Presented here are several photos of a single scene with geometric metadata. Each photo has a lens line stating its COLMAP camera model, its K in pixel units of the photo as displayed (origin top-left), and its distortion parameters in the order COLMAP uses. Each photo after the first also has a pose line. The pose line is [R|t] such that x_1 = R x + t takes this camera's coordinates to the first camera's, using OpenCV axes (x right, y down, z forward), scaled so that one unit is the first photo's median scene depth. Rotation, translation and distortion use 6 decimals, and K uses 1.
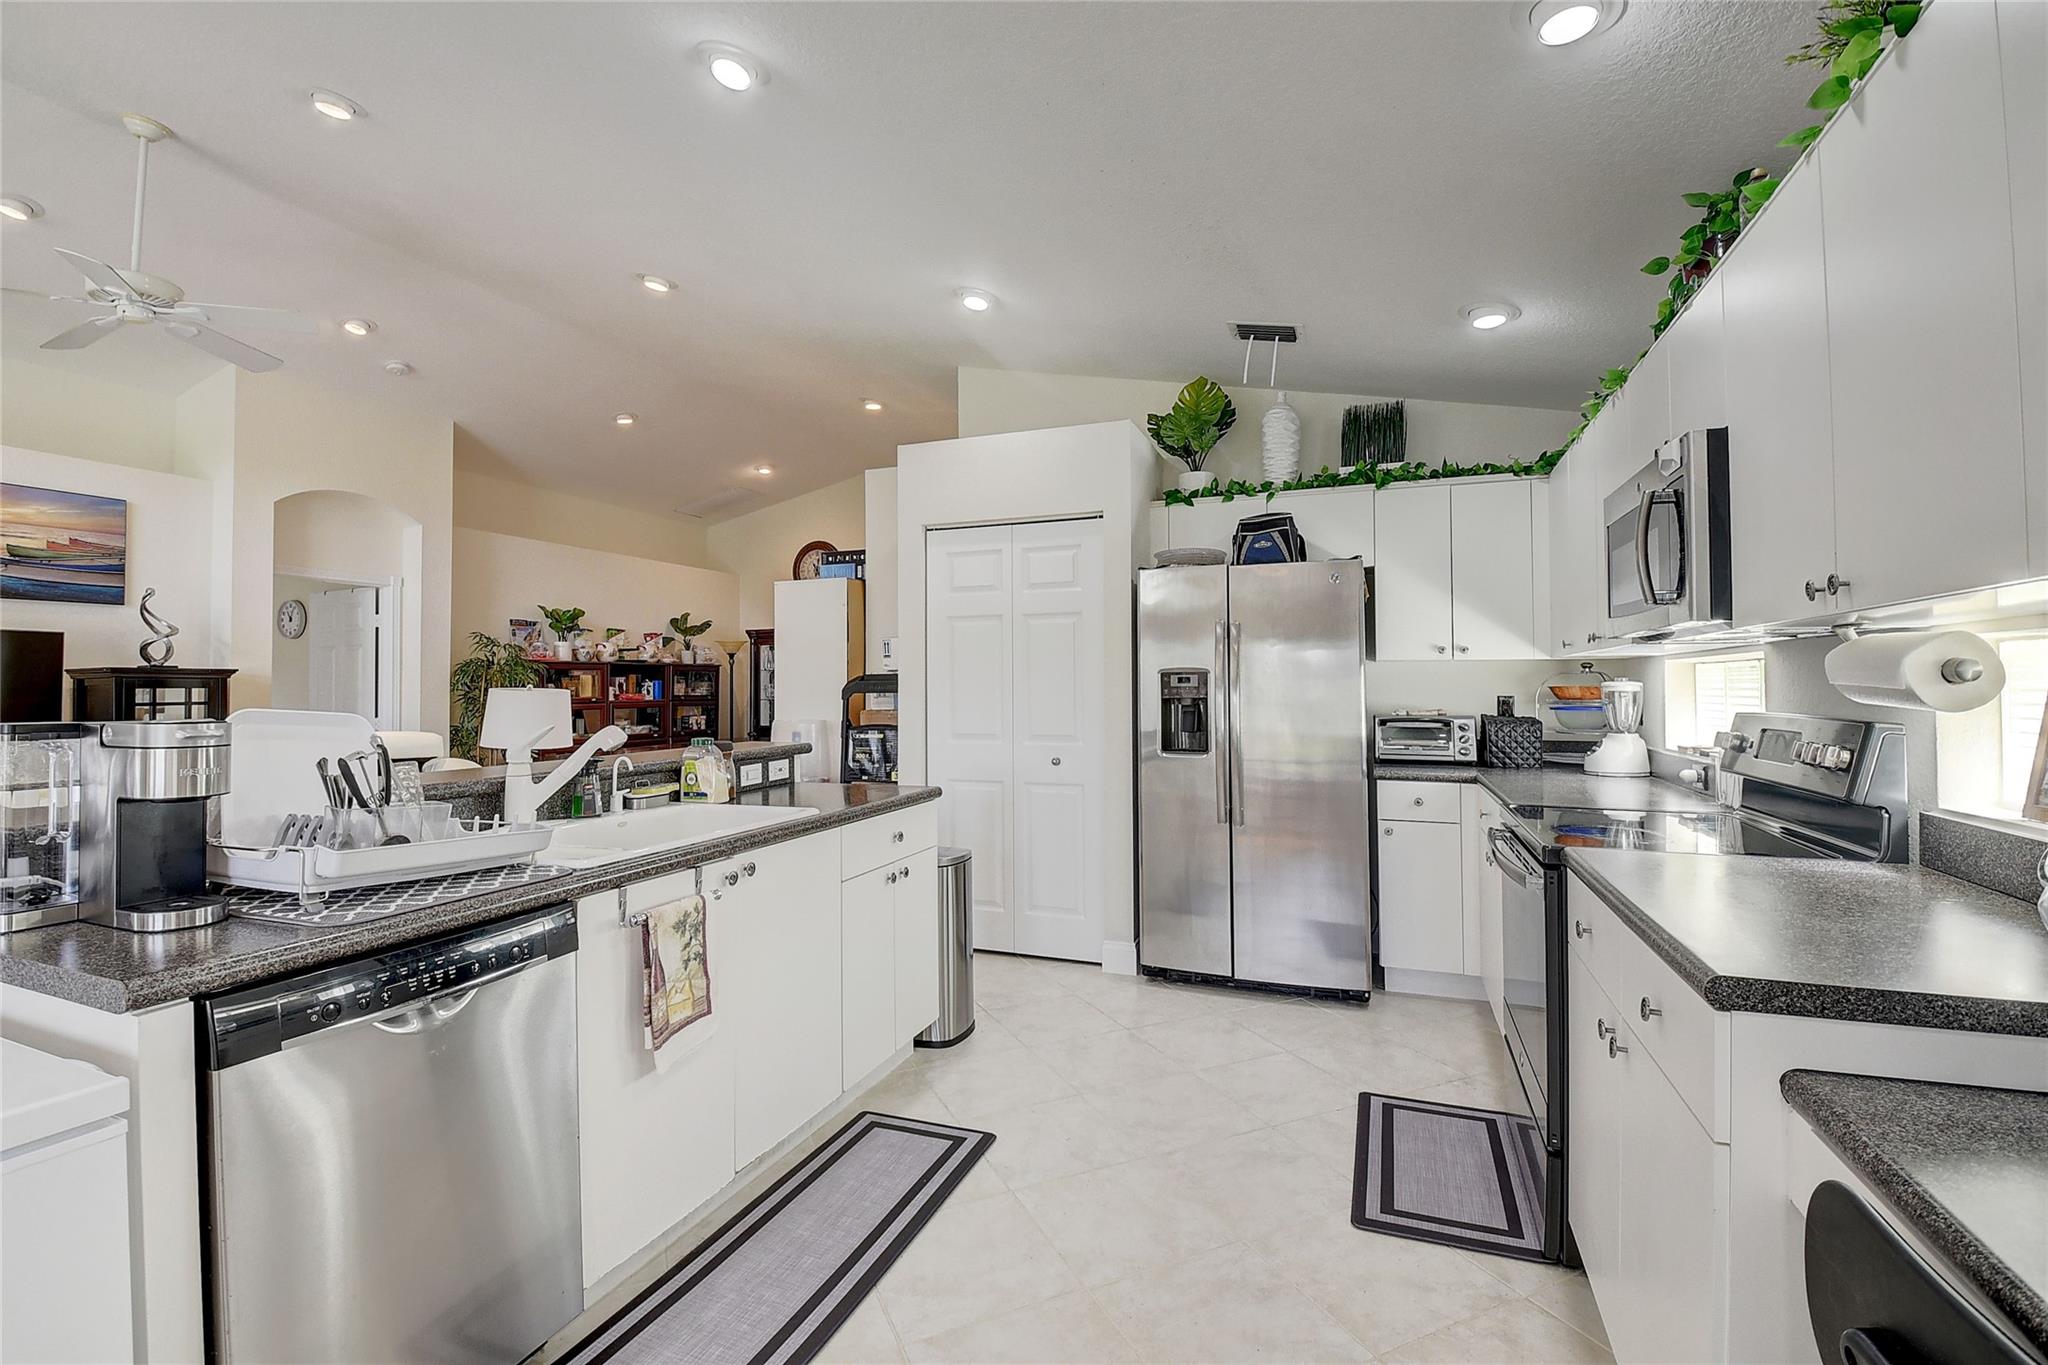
lens RADIAL K [[900.4, 0, 1017.1], [0, 900.4, 672.2], [0, 0, 1]] dist [0.000750, -0.016553]
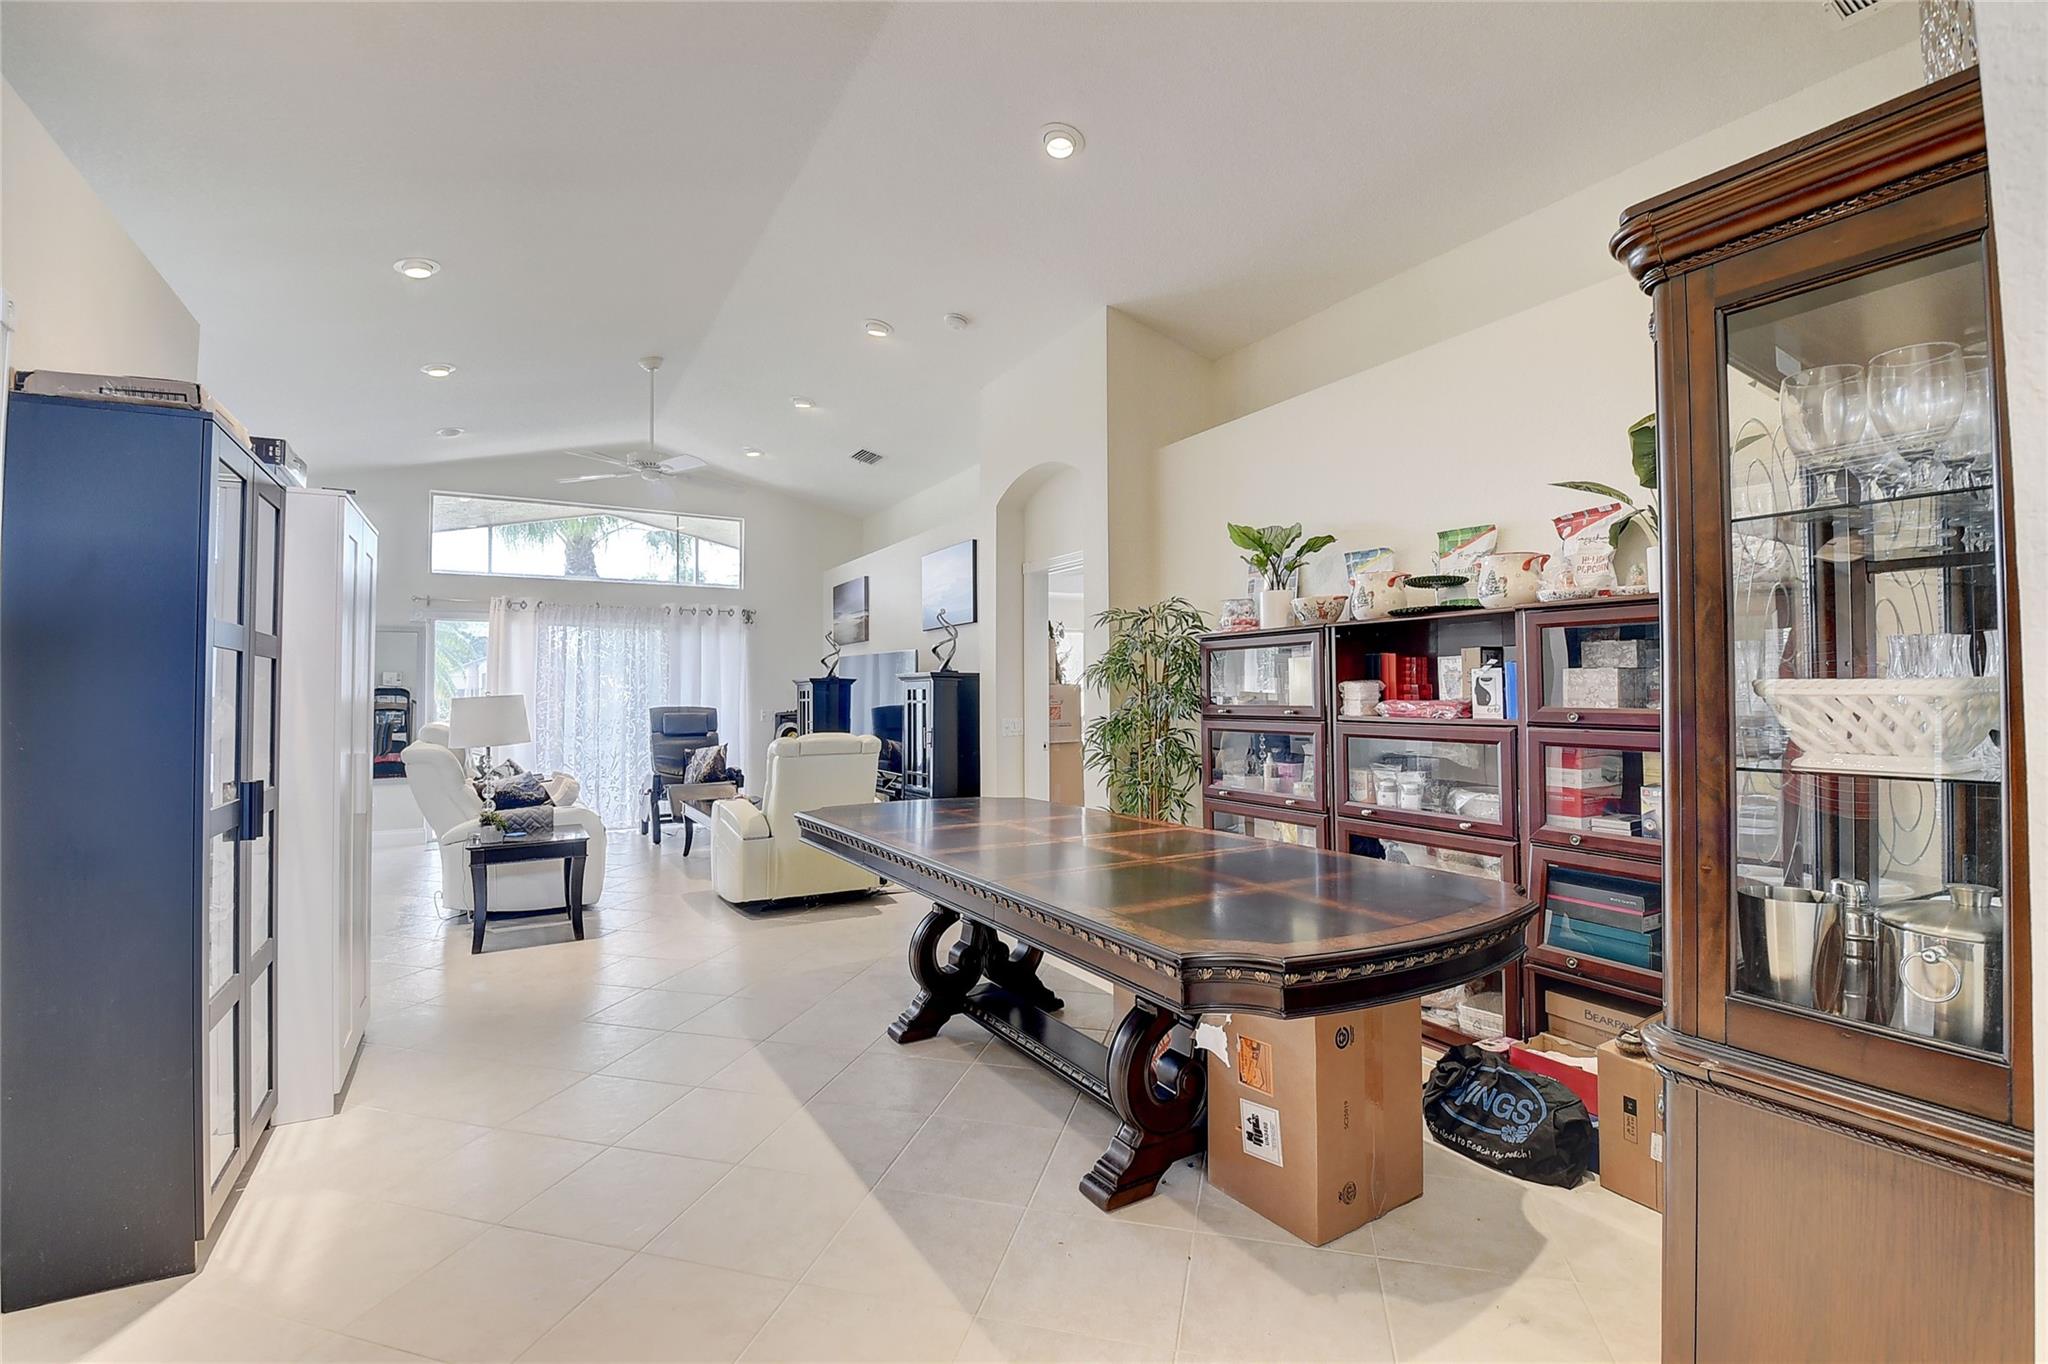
lens RADIAL K [[900.4, 0, 1017.5], [0, 900.4, 659.4], [0, 0, 1]] dist [0.000750, -0.016553]
pose [[-0.622867, -0.016051, -0.782163, -0.060327], [0.025129, 0.998863, -0.040509, 0.031295], [0.781924, -0.044887, -0.621755, 1.923170]]
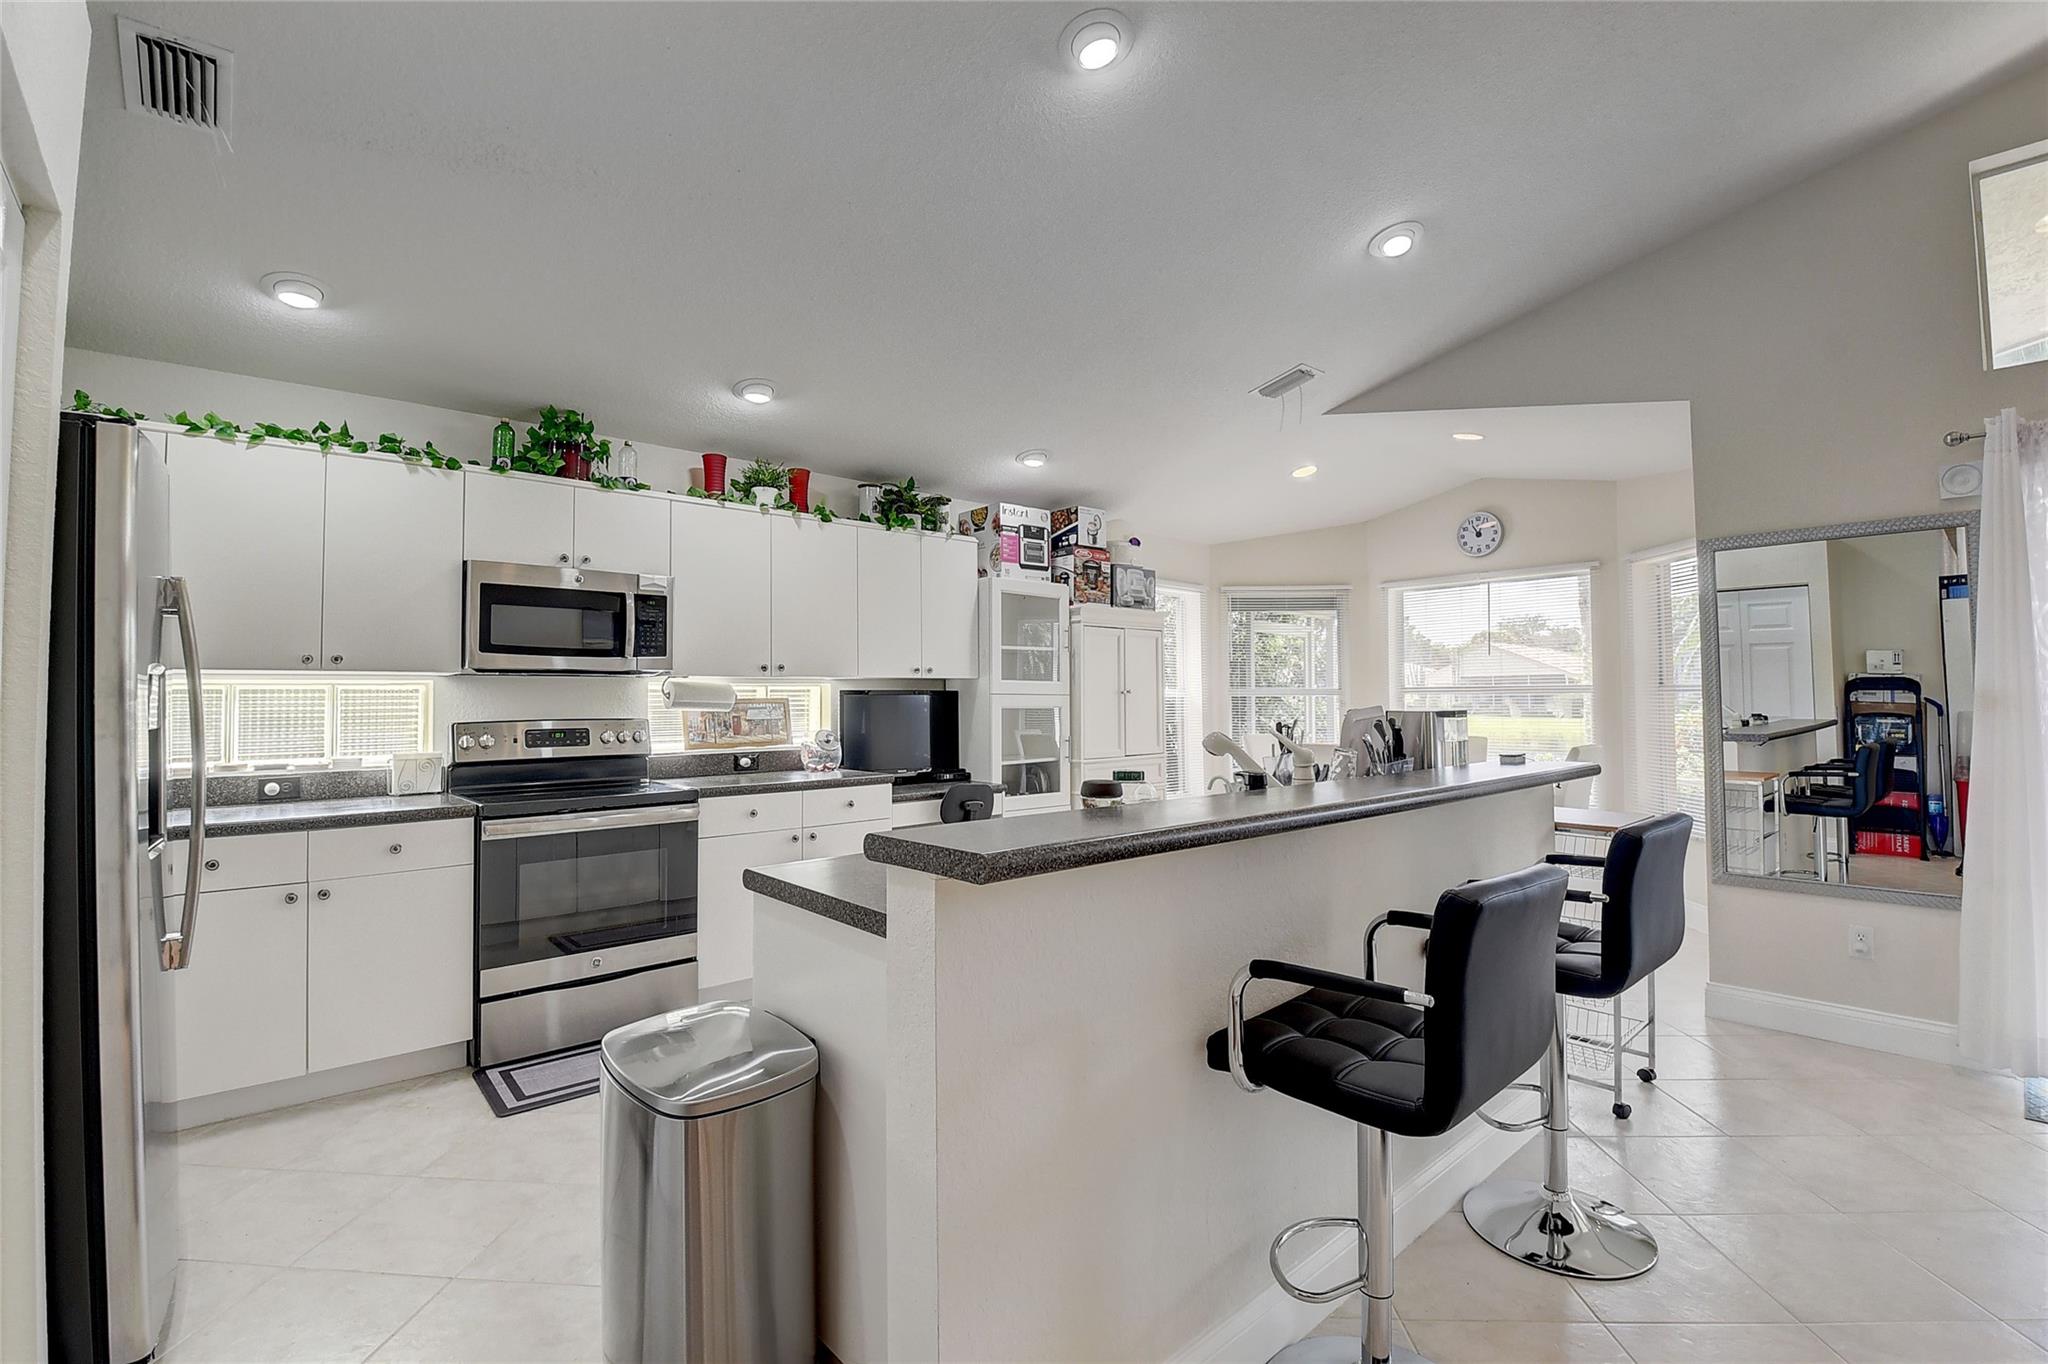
lens RADIAL K [[900.4, 0, 1012.5], [0, 900.4, 673.9], [0, 0, 1]] dist [0.000750, -0.016553]
pose [[-0.887889, 0.025410, 0.459355, -0.331250], [0.005319, 0.998974, -0.044977, 0.018870], [-0.460026, -0.037491, -0.887113, 0.940927]]
